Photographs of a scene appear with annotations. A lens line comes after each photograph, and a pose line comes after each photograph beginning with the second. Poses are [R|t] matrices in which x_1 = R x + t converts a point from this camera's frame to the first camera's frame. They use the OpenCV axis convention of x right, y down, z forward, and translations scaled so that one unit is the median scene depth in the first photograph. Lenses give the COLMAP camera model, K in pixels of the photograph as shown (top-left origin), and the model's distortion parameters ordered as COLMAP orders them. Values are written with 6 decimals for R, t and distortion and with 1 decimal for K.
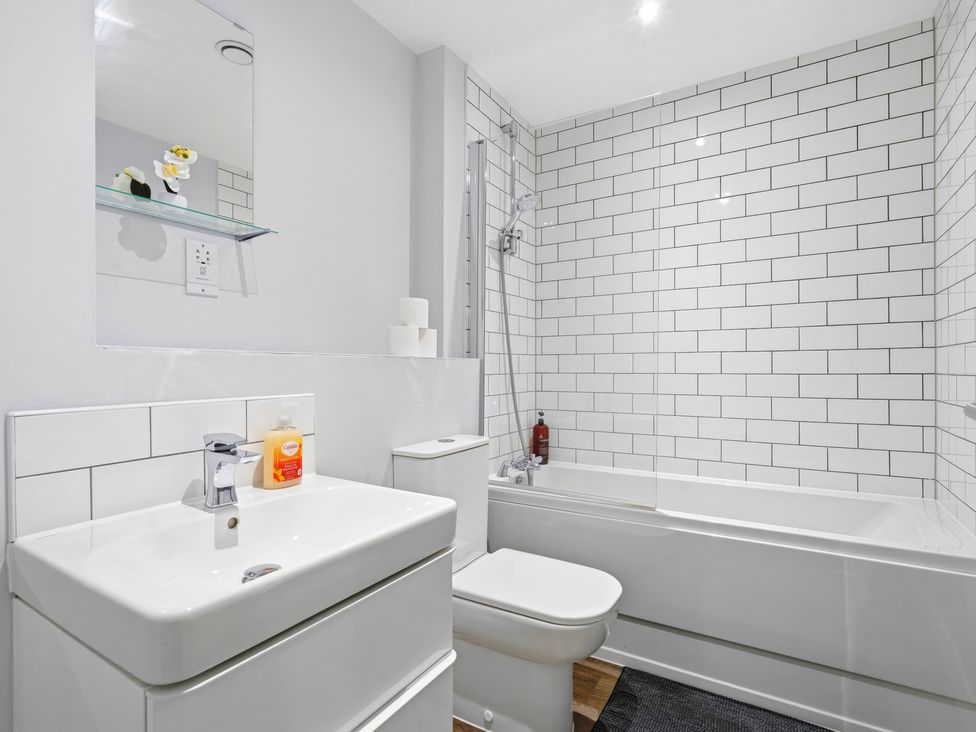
lens RADIAL K [[499.9, 0, 487.7], [0, 499.9, 368.2], [0, 0, 1]] dist [-0.005010, 0.002479]
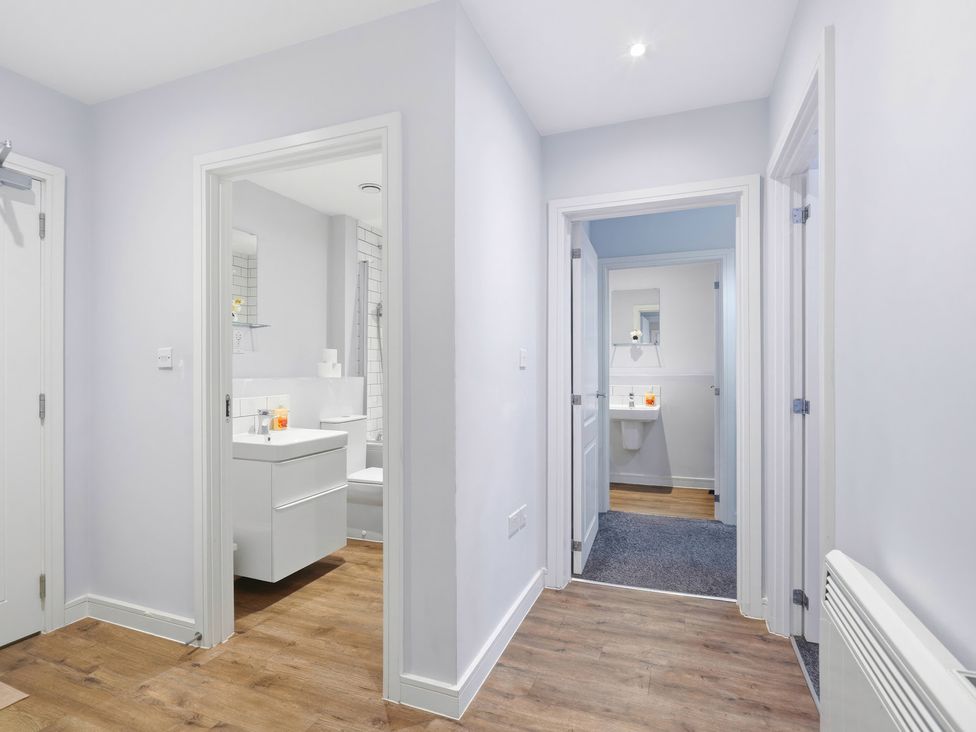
lens RADIAL K [[499.9, 0, 488.8], [0, 499.9, 368.0], [0, 0, 1]] dist [-0.005010, 0.002479]
pose [[0.982465, 0.000388, 0.186446, 0.100522], [0.000336, 0.999993, -0.003853, -0.045203], [-0.186446, 0.003848, 0.982458, -1.017302]]
